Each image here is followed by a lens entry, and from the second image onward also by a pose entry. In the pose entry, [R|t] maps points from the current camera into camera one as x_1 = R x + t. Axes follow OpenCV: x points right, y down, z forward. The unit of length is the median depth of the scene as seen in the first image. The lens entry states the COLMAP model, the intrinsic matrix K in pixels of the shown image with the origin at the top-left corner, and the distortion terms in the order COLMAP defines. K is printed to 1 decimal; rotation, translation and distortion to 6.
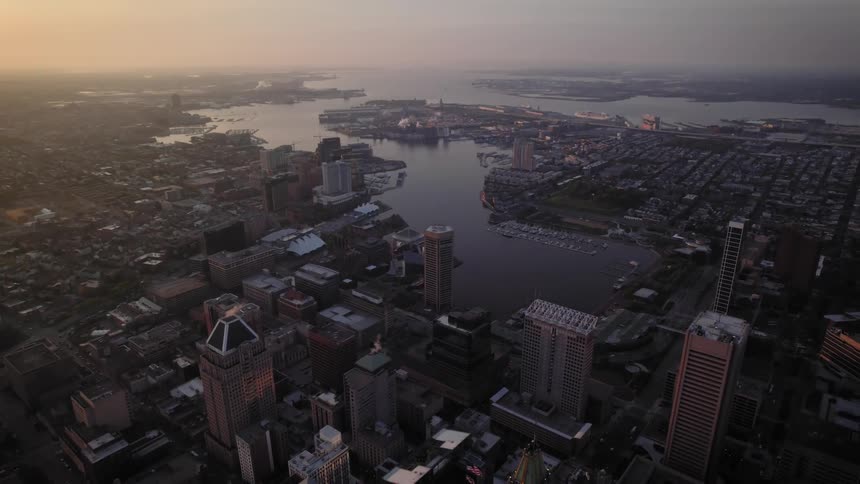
lens RADIAL K [[549.0, 0, 430.0], [0, 549.0, 242.0], [0, 0, 1]] dist [-0.079703, 0.061937]
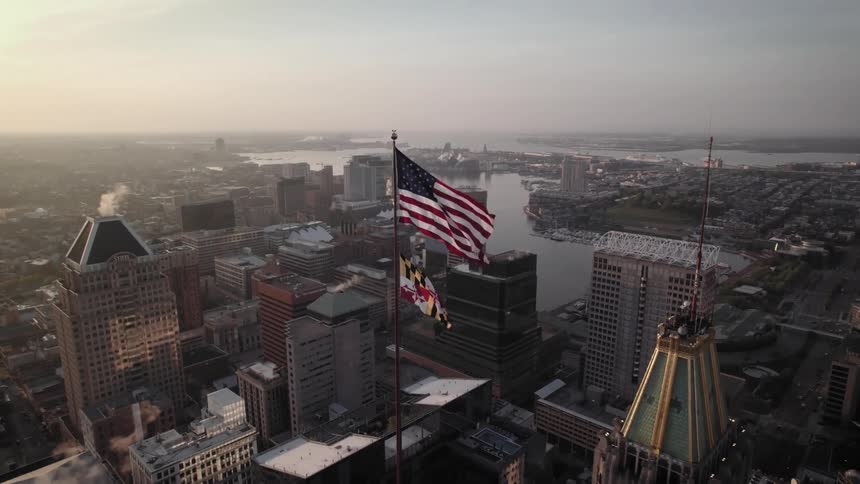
lens RADIAL K [[549.0, 0, 430.0], [0, 549.0, 242.0], [0, 0, 1]] dist [-0.079703, 0.061937]
pose [[0.996447, 0.020757, -0.081625, 0.024394], [-0.030481, 0.992337, -0.119743, 0.120061], [0.078514, 0.121806, 0.989444, 0.225295]]
